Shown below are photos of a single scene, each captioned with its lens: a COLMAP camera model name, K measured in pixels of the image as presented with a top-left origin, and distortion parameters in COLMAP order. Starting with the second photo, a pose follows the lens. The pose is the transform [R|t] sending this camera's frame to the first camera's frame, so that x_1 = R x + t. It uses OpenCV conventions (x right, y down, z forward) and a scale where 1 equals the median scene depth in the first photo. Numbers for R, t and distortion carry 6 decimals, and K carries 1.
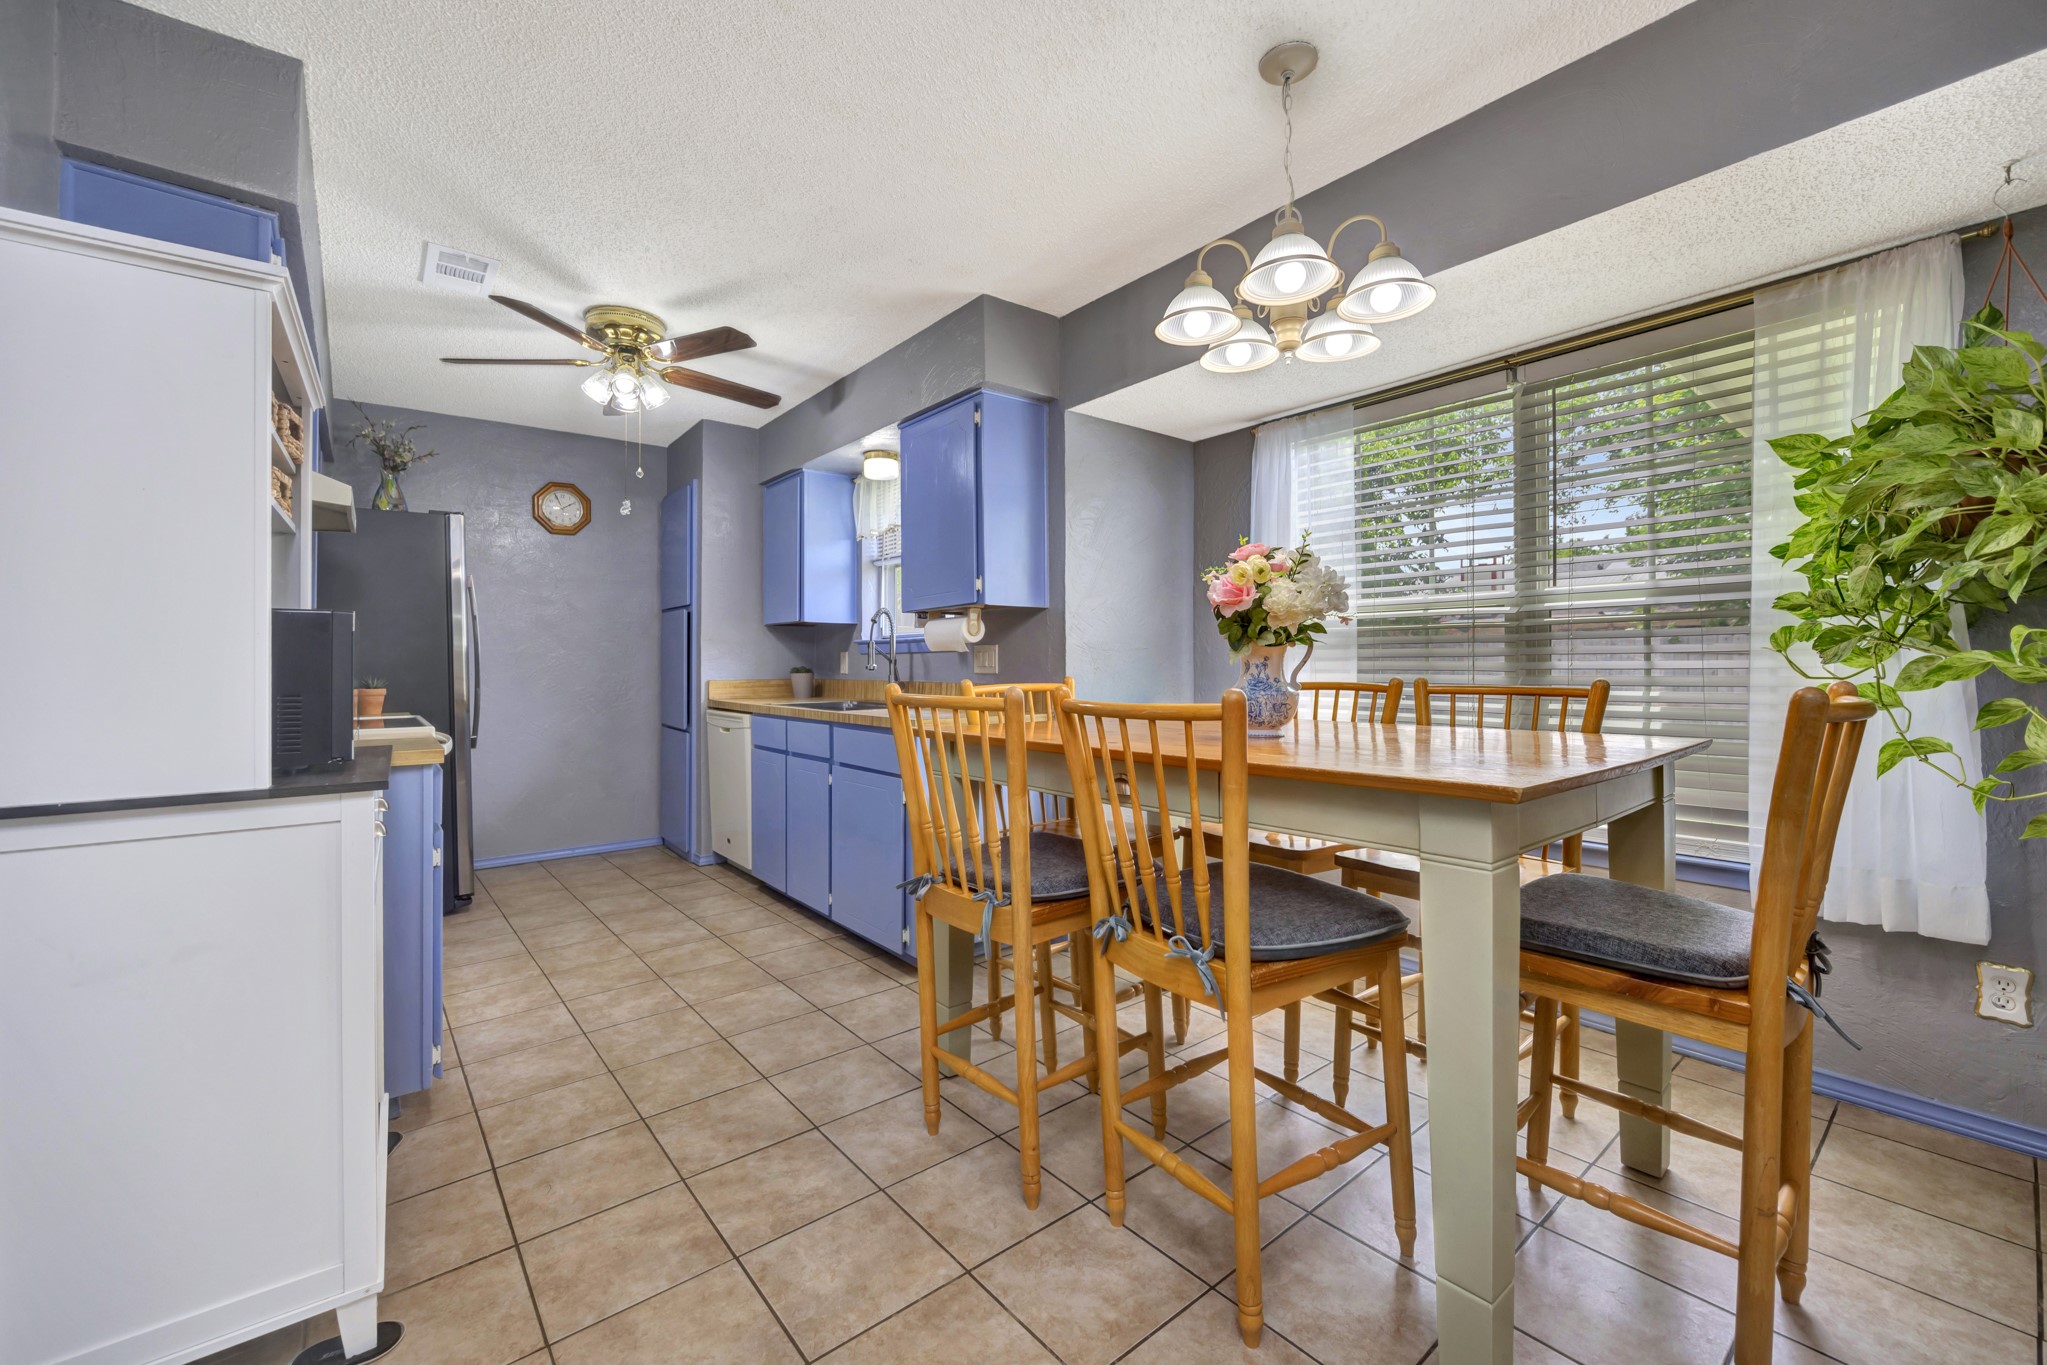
lens RADIAL K [[836.6, 0, 1020.6], [0, 836.6, 669.0], [0, 0, 1]] dist [0.003703, -0.000118]
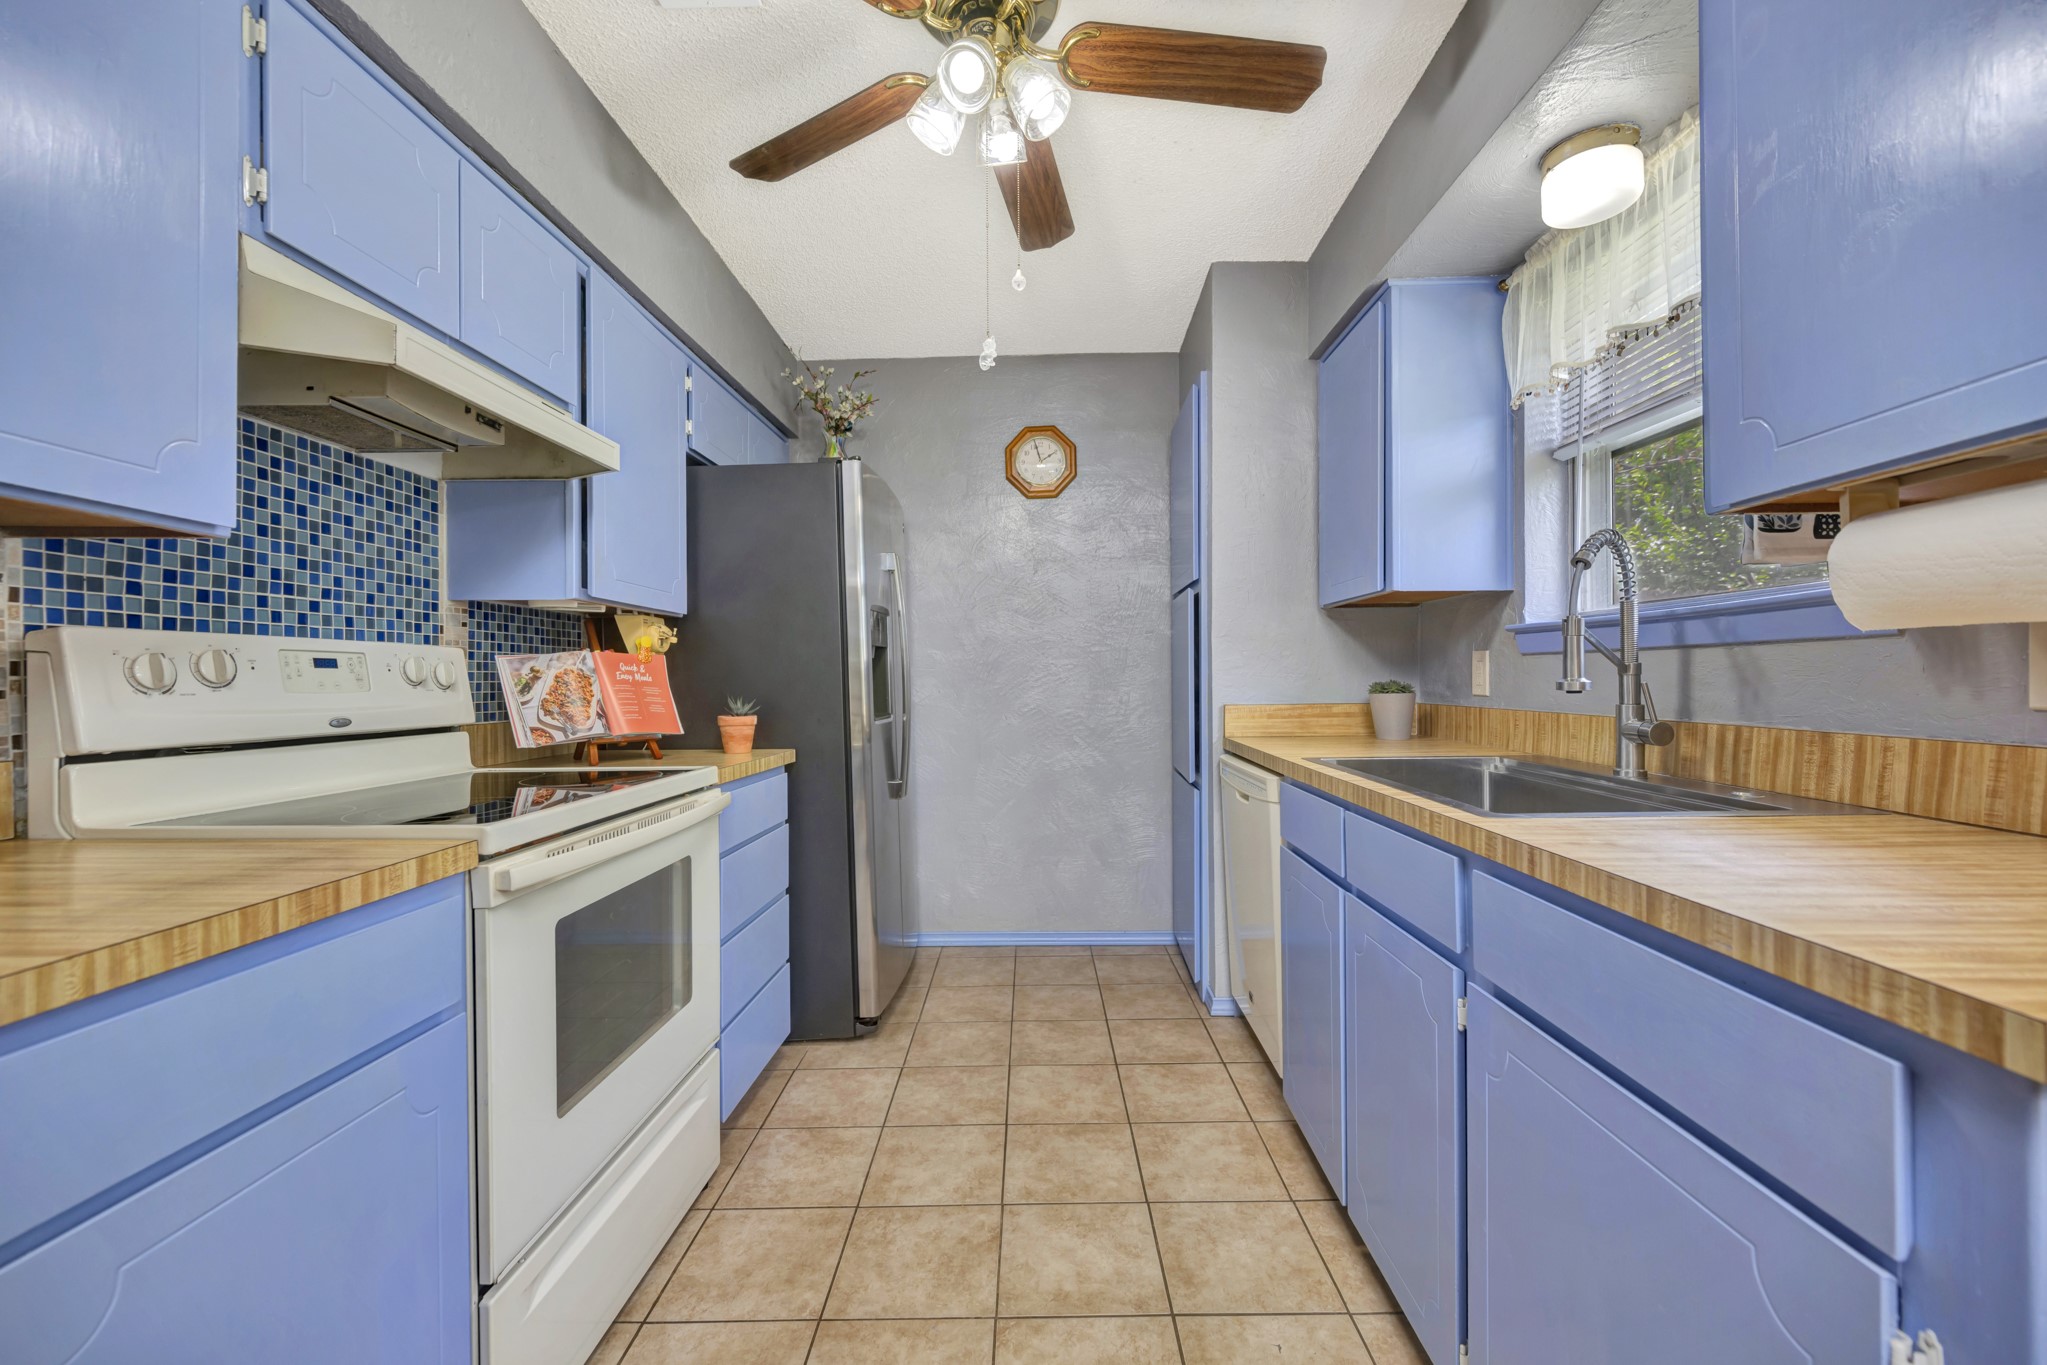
lens RADIAL K [[836.6, 0, 1024.9], [0, 836.6, 675.1], [0, 0, 1]] dist [0.003703, -0.000118]
pose [[0.773488, -0.007124, -0.633771, -0.115289], [0.002794, 0.999965, -0.007830, -0.003429], [0.633805, 0.004285, 0.773481, 0.487769]]
